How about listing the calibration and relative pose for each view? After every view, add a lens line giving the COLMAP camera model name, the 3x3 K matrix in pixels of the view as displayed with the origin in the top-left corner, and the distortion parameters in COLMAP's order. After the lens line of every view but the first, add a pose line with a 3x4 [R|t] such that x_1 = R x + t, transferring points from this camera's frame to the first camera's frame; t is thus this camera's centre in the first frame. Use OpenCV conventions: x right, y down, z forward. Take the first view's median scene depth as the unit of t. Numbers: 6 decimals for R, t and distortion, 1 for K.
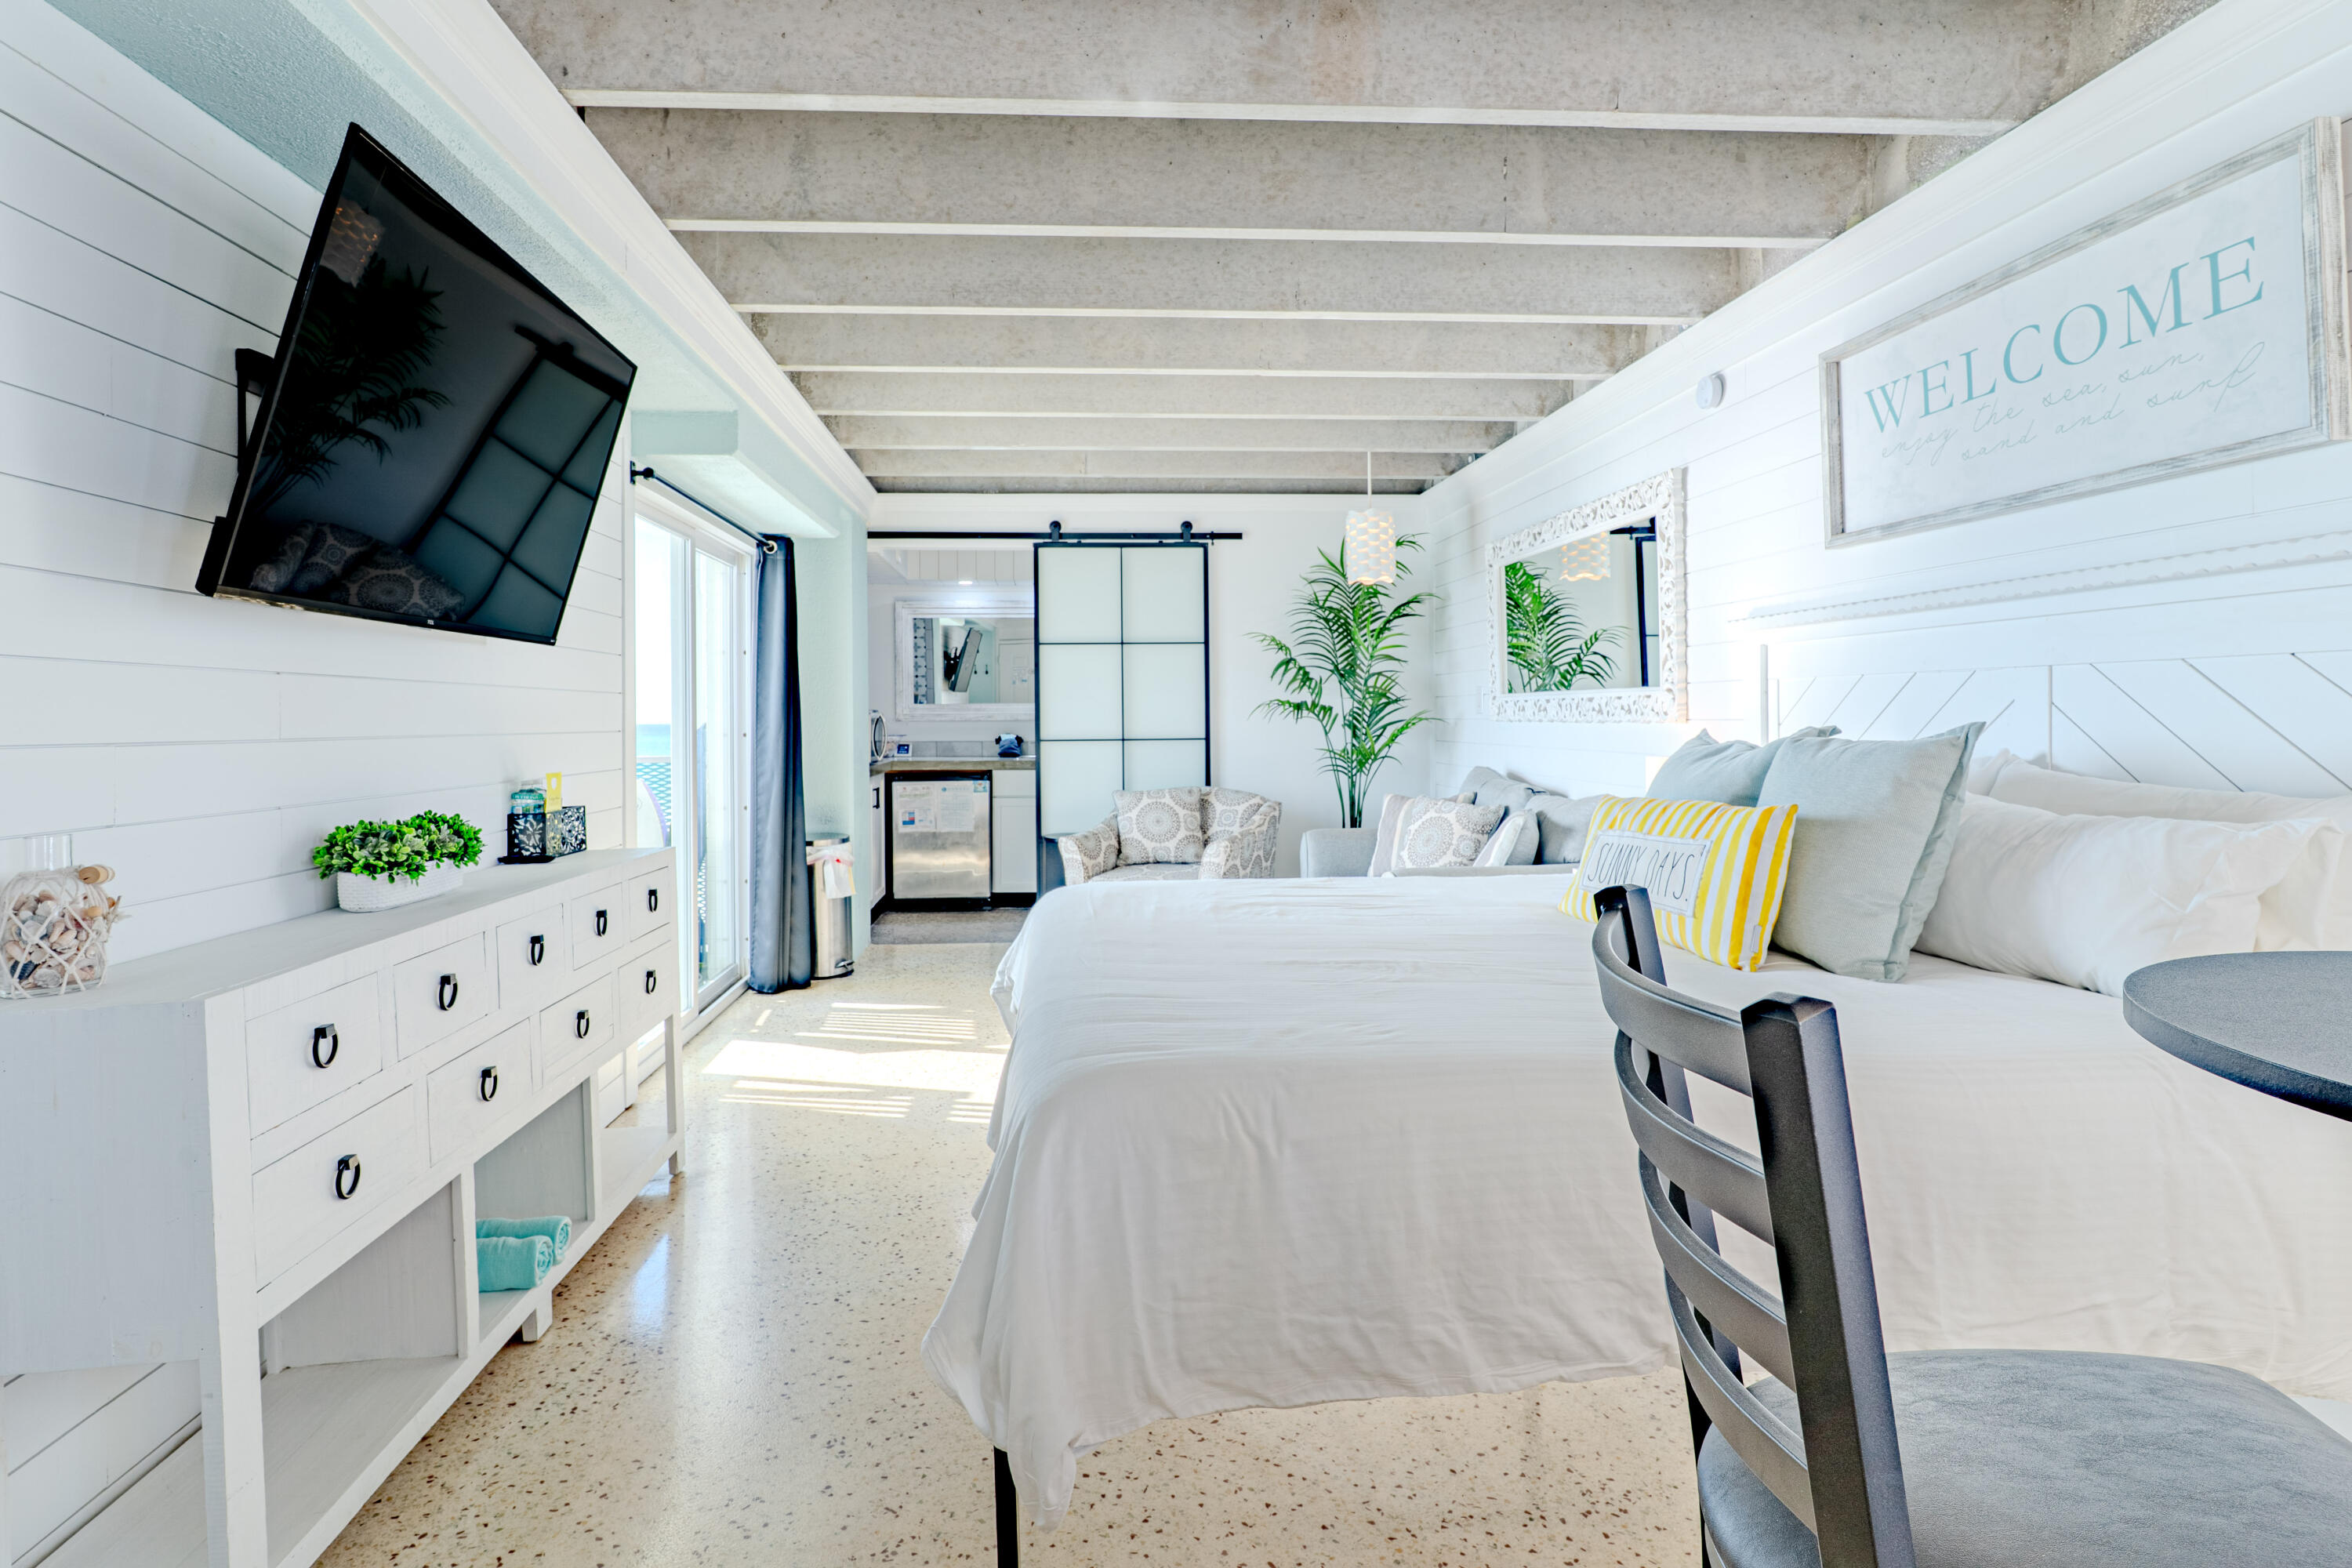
lens RADIAL K [[1211.3, 0, 1168.9], [0, 1211.3, 714.8], [0, 0, 1]] dist [-0.000245, 0.000101]
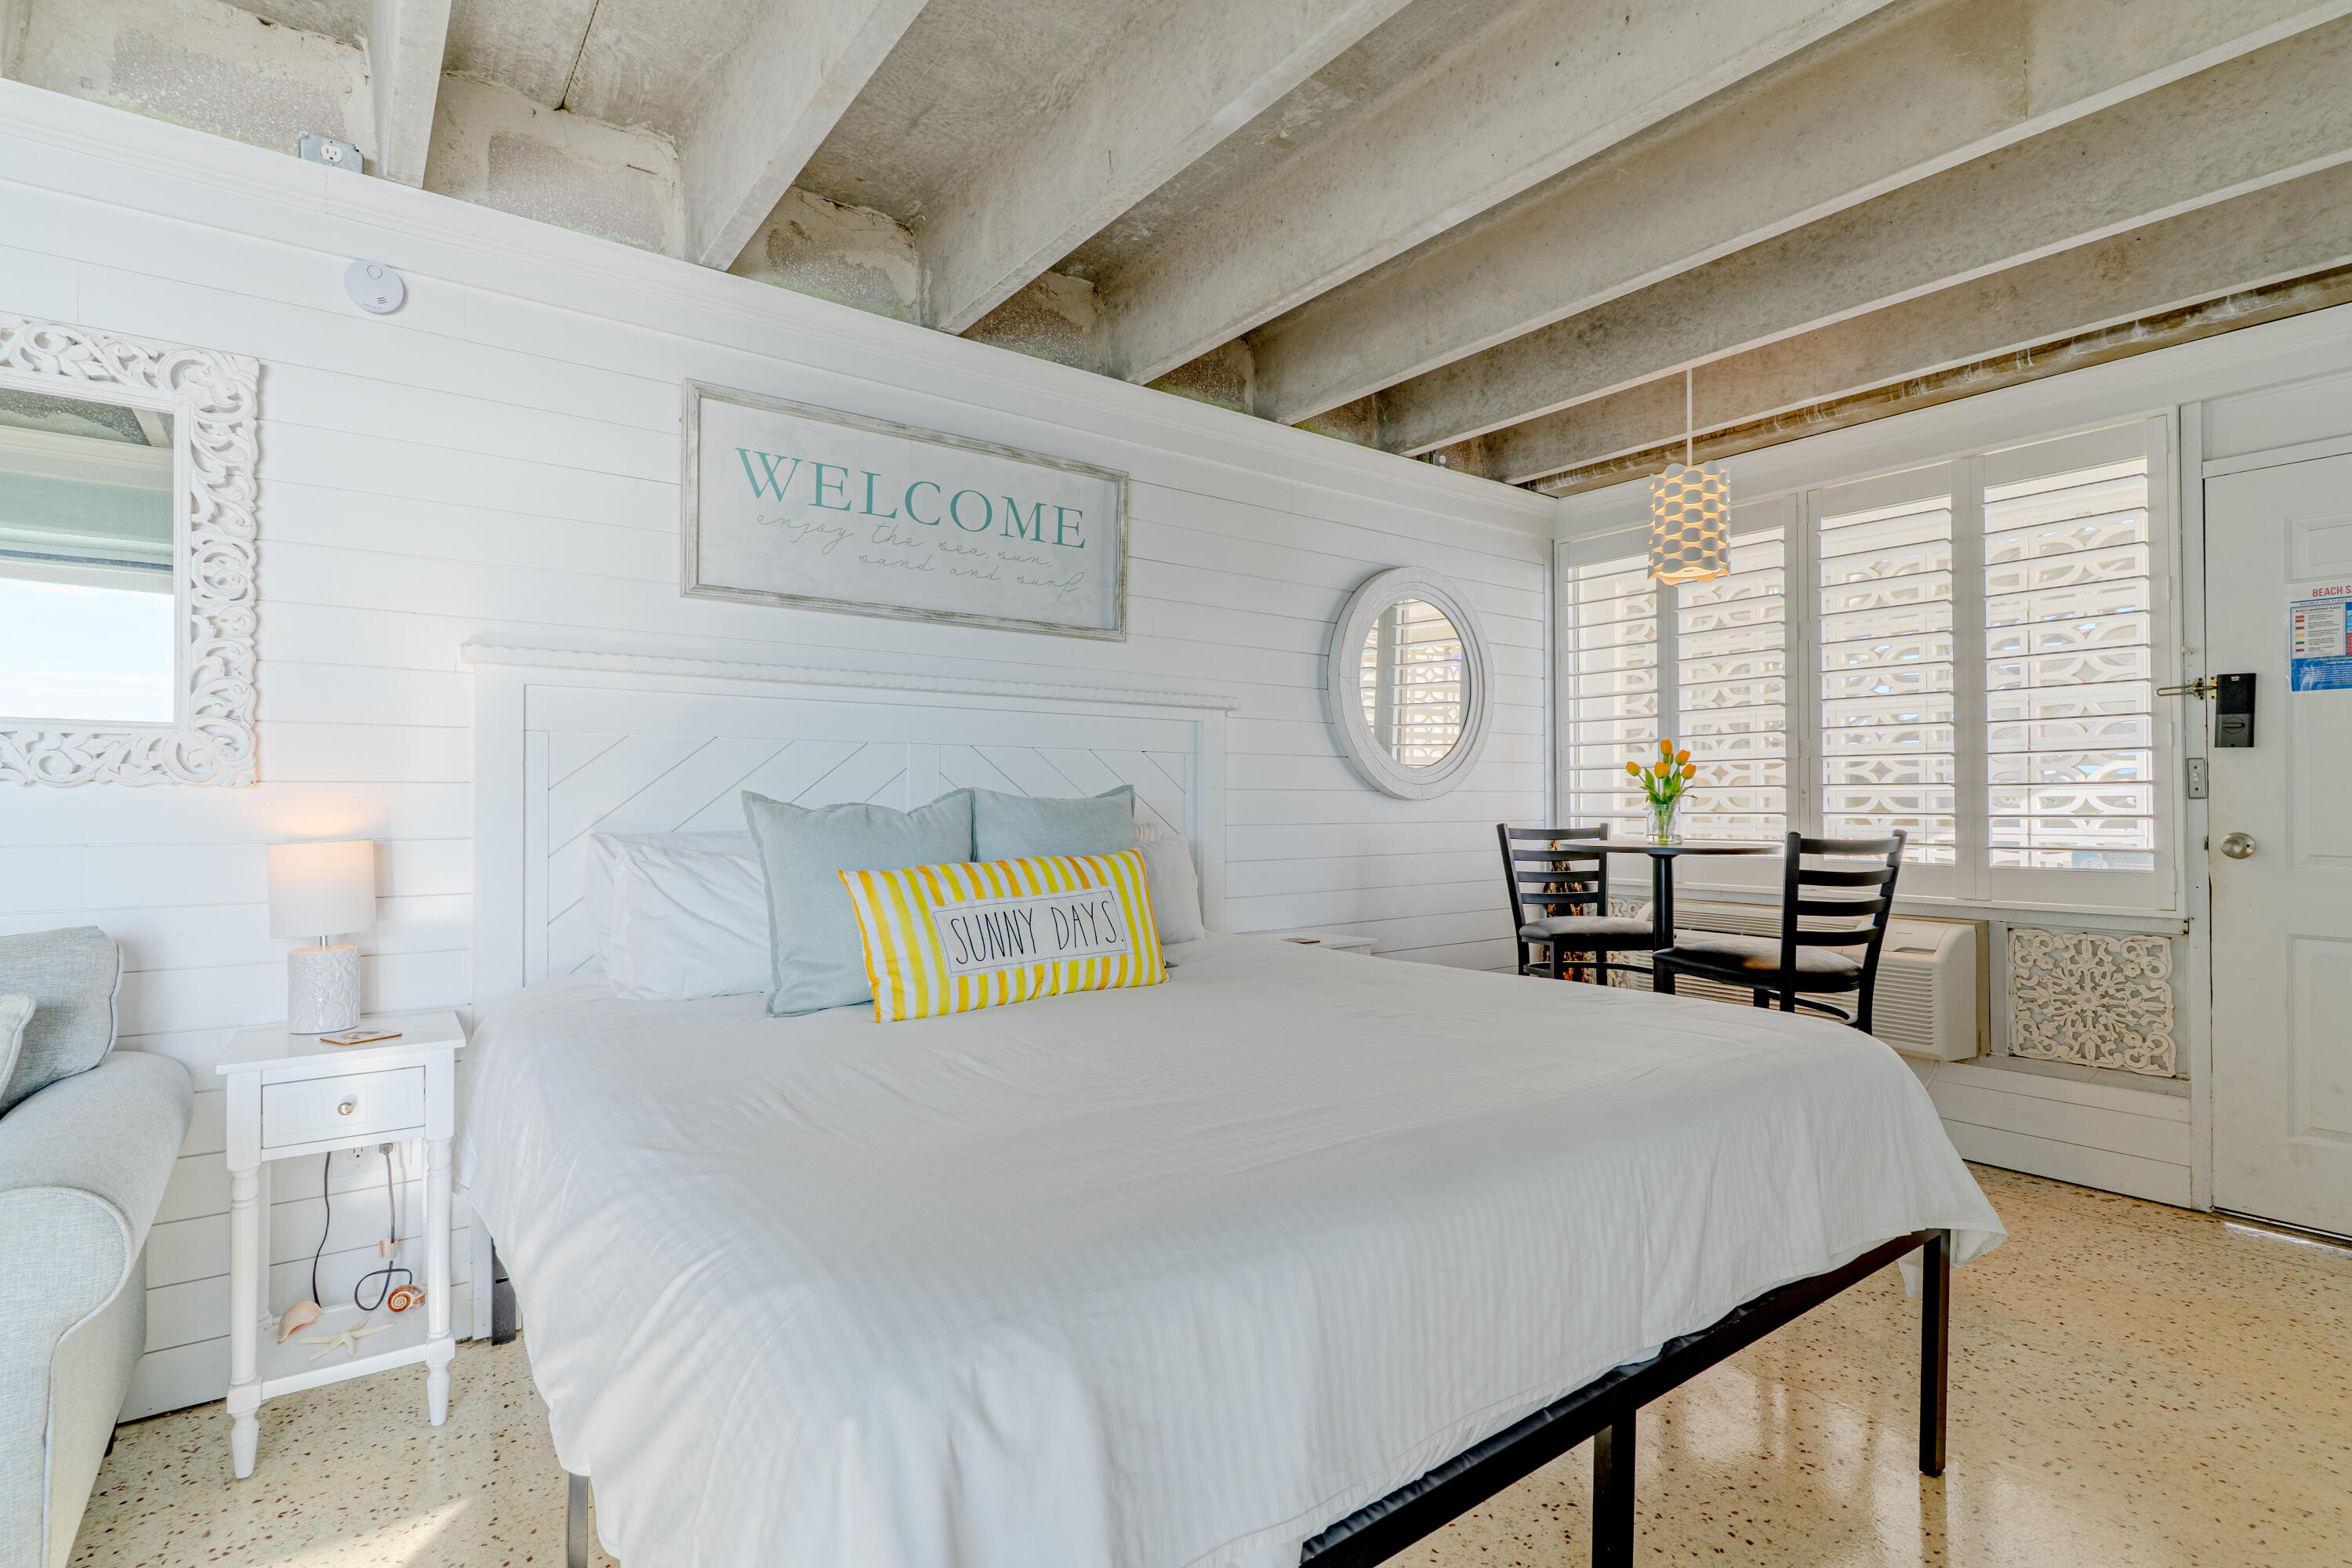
lens RADIAL K [[1135.1, 0, 1173.4], [0, 1135.1, 795.0], [0, 0, 1]] dist [-0.000480, -0.000040]
pose [[-0.529566, 0.018119, 0.848075, -0.442058], [0.006913, 0.999831, -0.017045, 0.035202], [-0.848240, -0.003164, -0.529602, 1.387254]]
